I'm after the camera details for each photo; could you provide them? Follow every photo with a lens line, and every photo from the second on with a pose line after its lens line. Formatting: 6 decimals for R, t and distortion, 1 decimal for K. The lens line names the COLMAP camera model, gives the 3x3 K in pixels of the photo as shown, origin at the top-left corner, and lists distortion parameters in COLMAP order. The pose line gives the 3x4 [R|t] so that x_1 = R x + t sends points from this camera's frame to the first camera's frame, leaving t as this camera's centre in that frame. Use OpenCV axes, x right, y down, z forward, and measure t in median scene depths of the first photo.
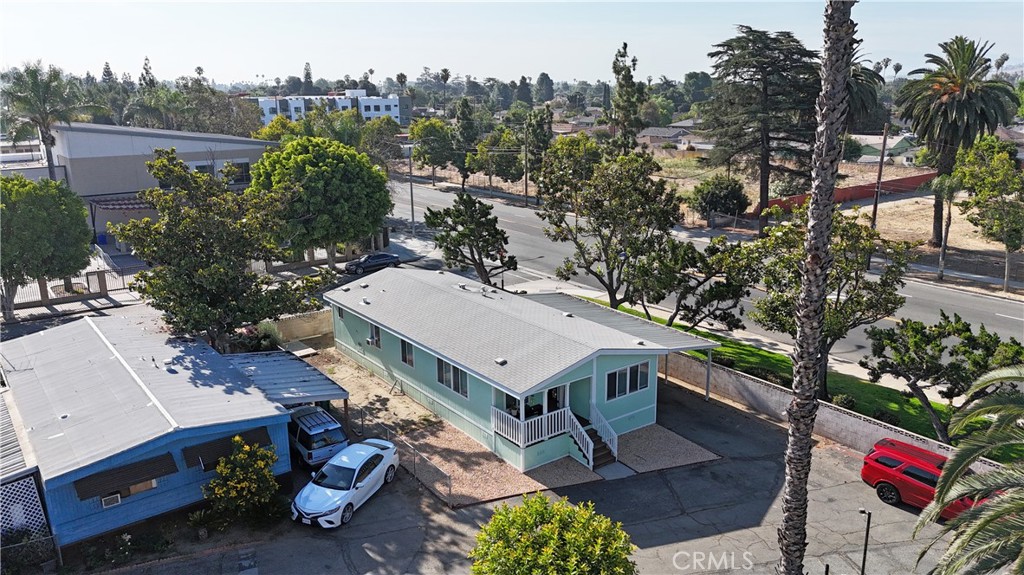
lens RADIAL K [[764.2, 0, 515.6], [0, 764.2, 289.7], [0, 0, 1]] dist [0.055373, -0.011392]
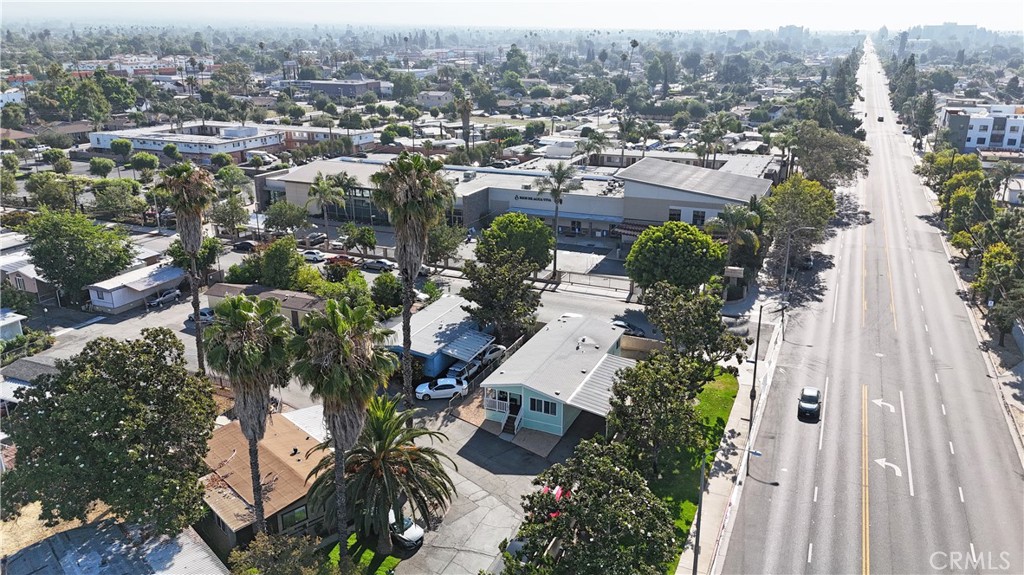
lens RADIAL K [[764.2, 0, 504.9], [0, 764.2, 282.0], [0, 0, 1]] dist [0.055373, -0.011392]
pose [[0.481481, 0.282850, -0.829561, 1.728511], [-0.231738, 0.953895, 0.190742, -0.575134], [0.845266, 0.100402, 0.524829, -0.199243]]
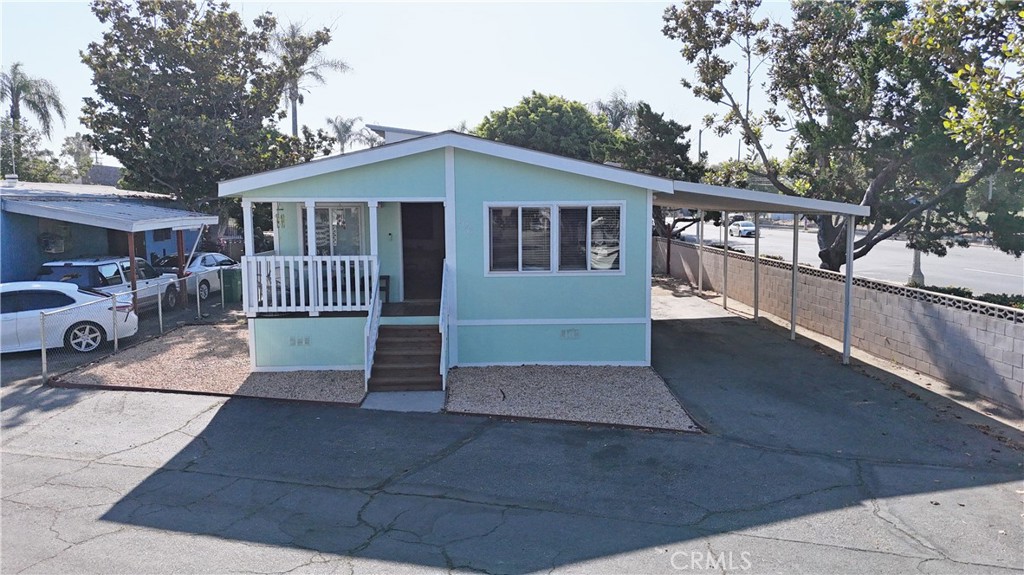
lens RADIAL K [[764.2, 0, 519.5], [0, 764.2, 289.3], [0, 0, 1]] dist [0.055373, -0.011392]
pose [[0.823394, 0.067890, -0.563395, 0.384107], [-0.149645, 0.983652, -0.100173, 0.196586], [0.547384, 0.166791, 0.820093, 0.644407]]
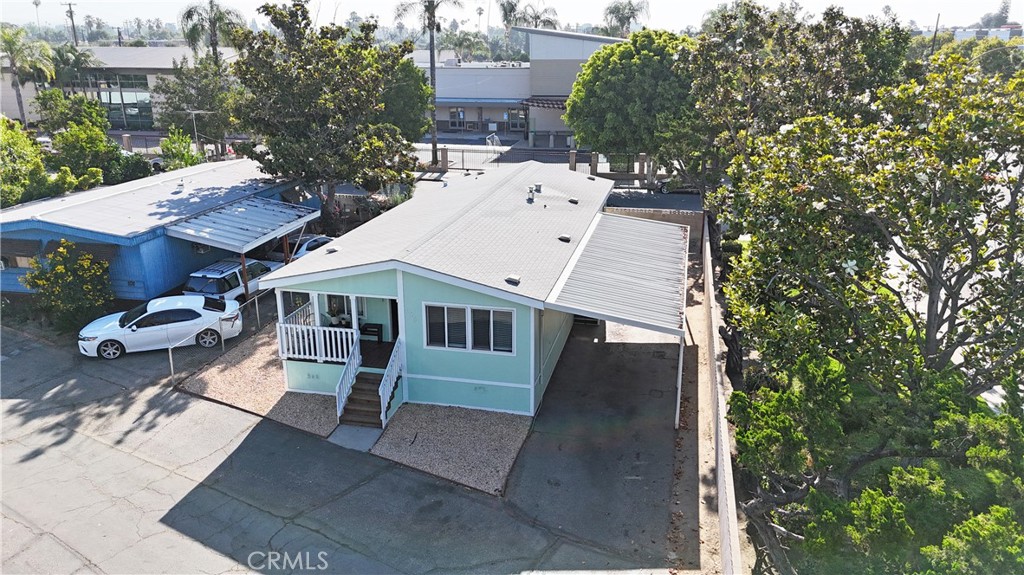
lens RADIAL K [[764.2, 0, 513.8], [0, 764.2, 292.0], [0, 0, 1]] dist [0.055373, -0.011392]
pose [[0.649147, 0.246772, -0.719522, 0.632268], [-0.202892, 0.967817, 0.148880, -0.013872], [0.733105, 0.049340, 0.678323, 0.601071]]
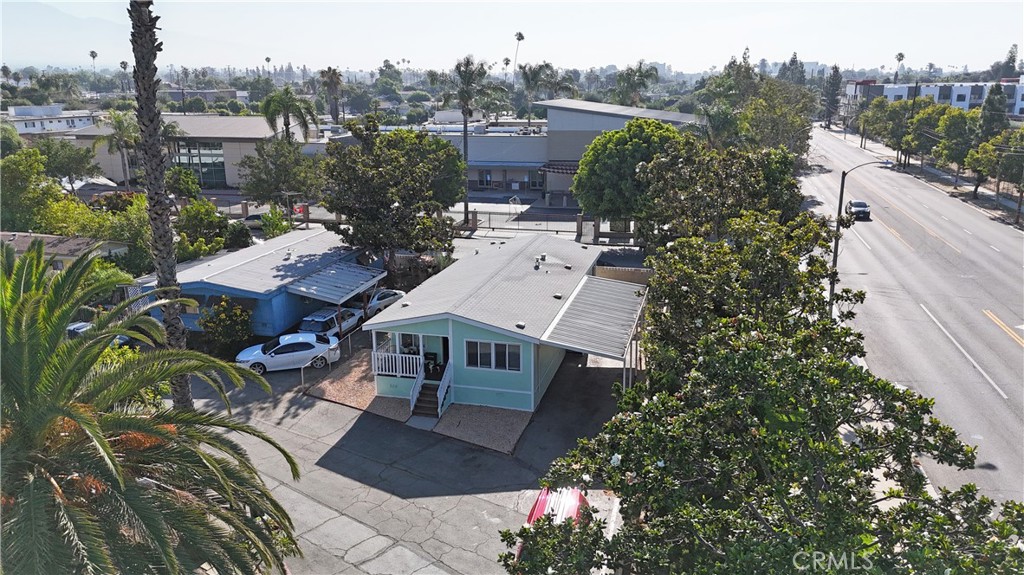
lens RADIAL K [[764.2, 0, 520.1], [0, 764.2, 293.4], [0, 0, 1]] dist [0.055373, -0.011392]
pose [[0.629760, 0.218737, -0.745357, 0.927052], [-0.205468, 0.972266, 0.111726, -0.085616], [0.749123, 0.082786, 0.657237, 0.352601]]
